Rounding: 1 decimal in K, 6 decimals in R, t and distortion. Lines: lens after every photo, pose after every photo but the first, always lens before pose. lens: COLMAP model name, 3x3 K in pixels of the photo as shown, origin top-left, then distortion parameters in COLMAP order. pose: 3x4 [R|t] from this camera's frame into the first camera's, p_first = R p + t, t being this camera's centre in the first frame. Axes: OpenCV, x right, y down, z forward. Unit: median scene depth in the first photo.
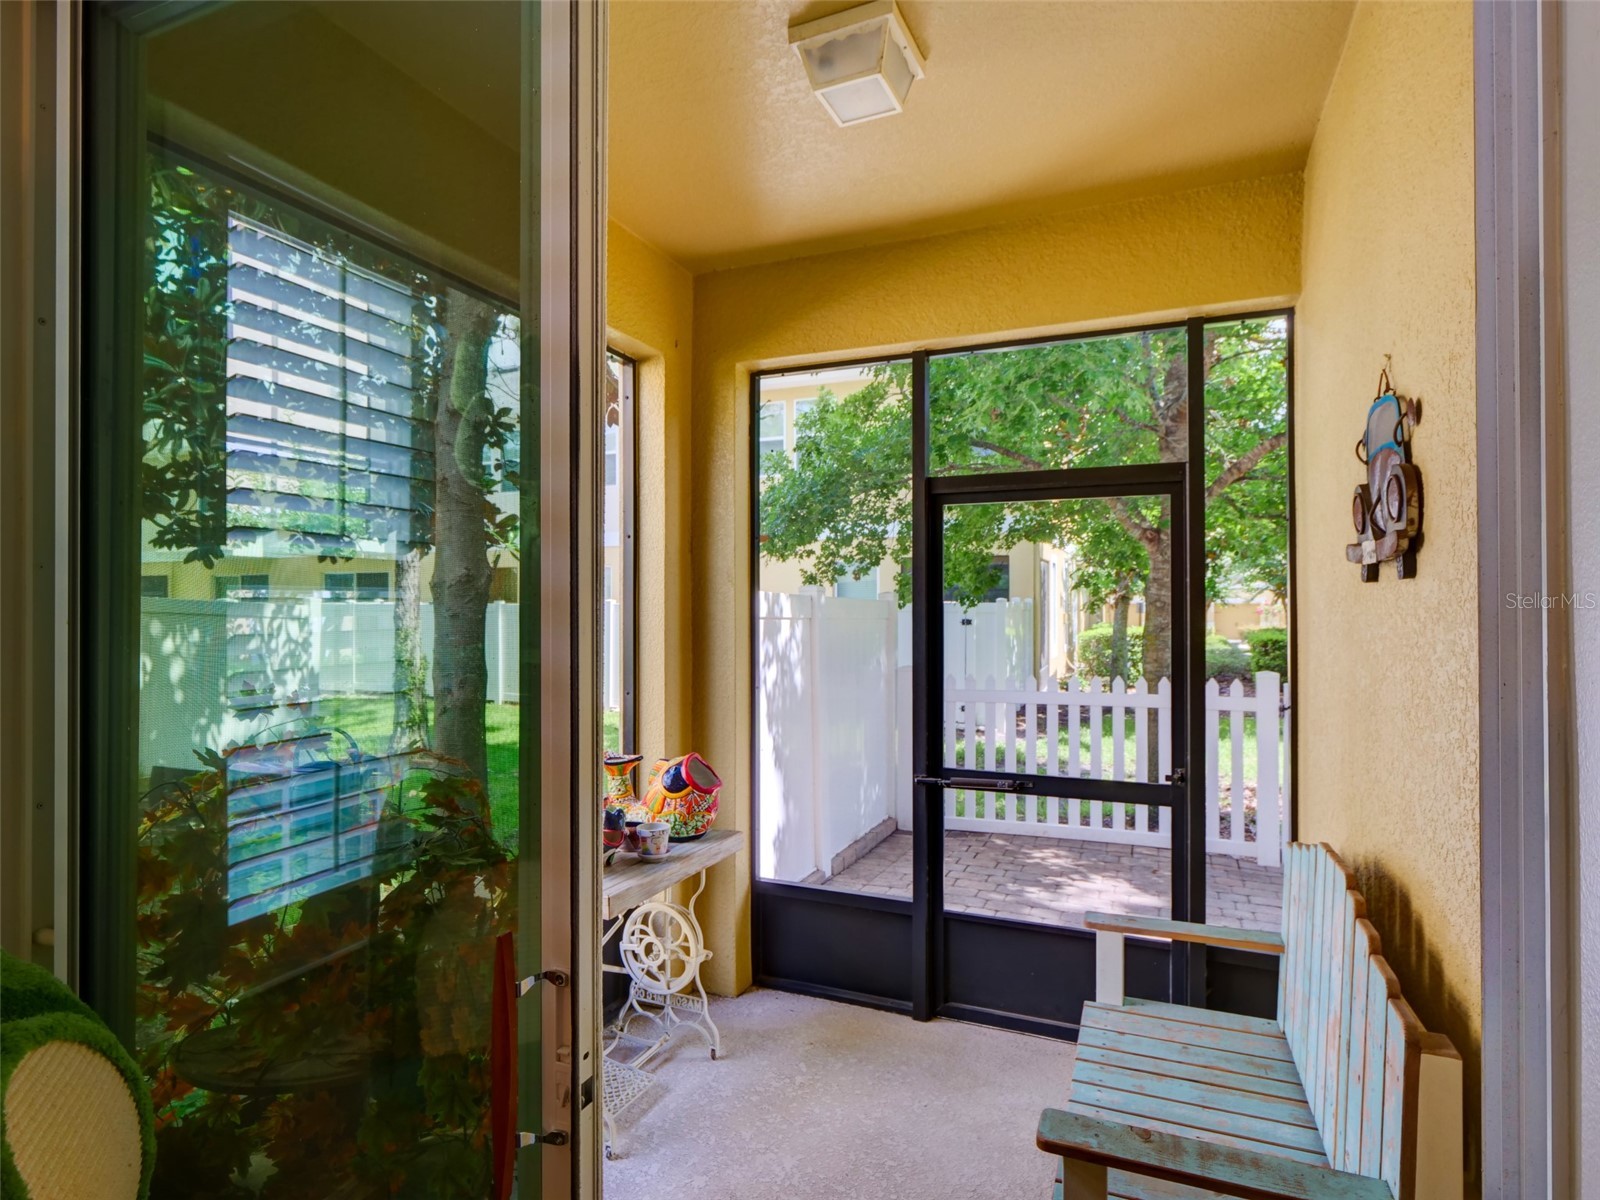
lens RADIAL K [[844.6, 0, 793.4], [0, 844.6, 603.9], [0, 0, 1]] dist [0.002780, 0.000212]
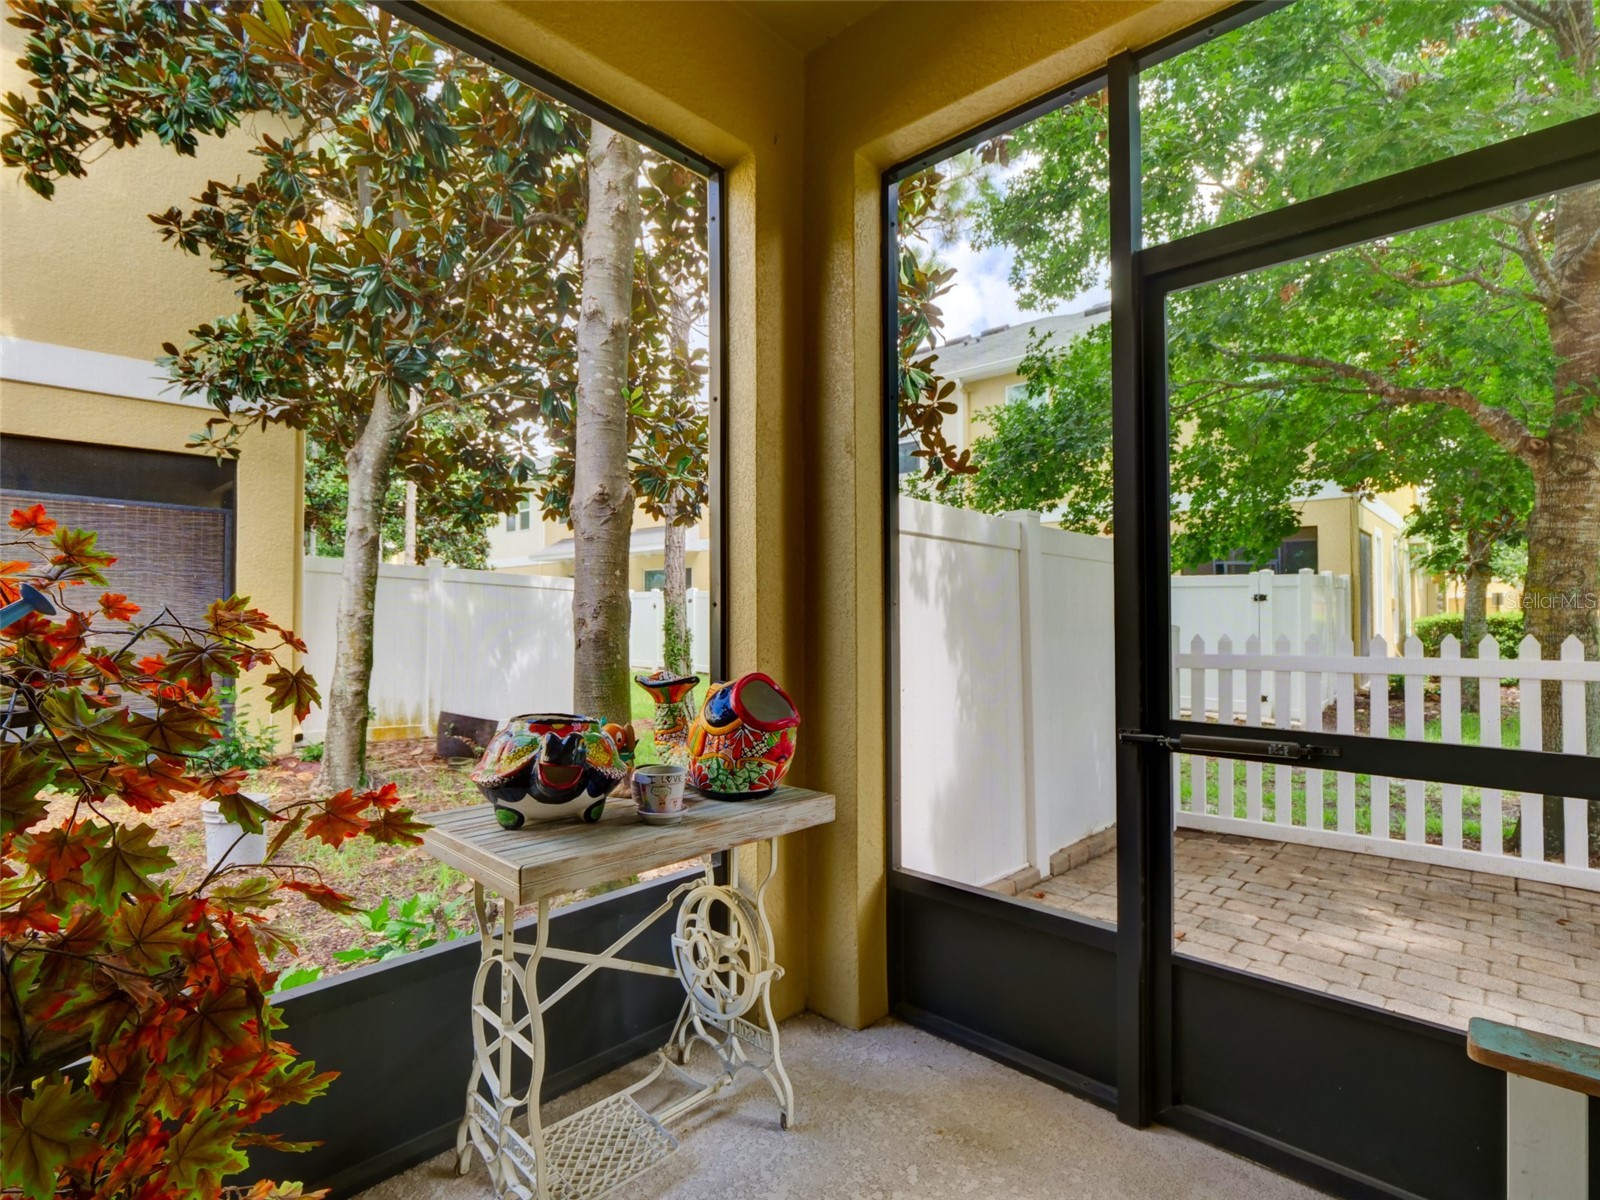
lens RADIAL K [[771.9, 0, 802.8], [0, 771.9, 597.2], [0, 0, 1]] dist [-0.011409, -0.001852]
pose [[0.940941, -0.007454, -0.338488, 0.114547], [0.002915, 0.999899, -0.013917, 0.110536], [0.338558, 0.012108, 0.940868, 0.377533]]
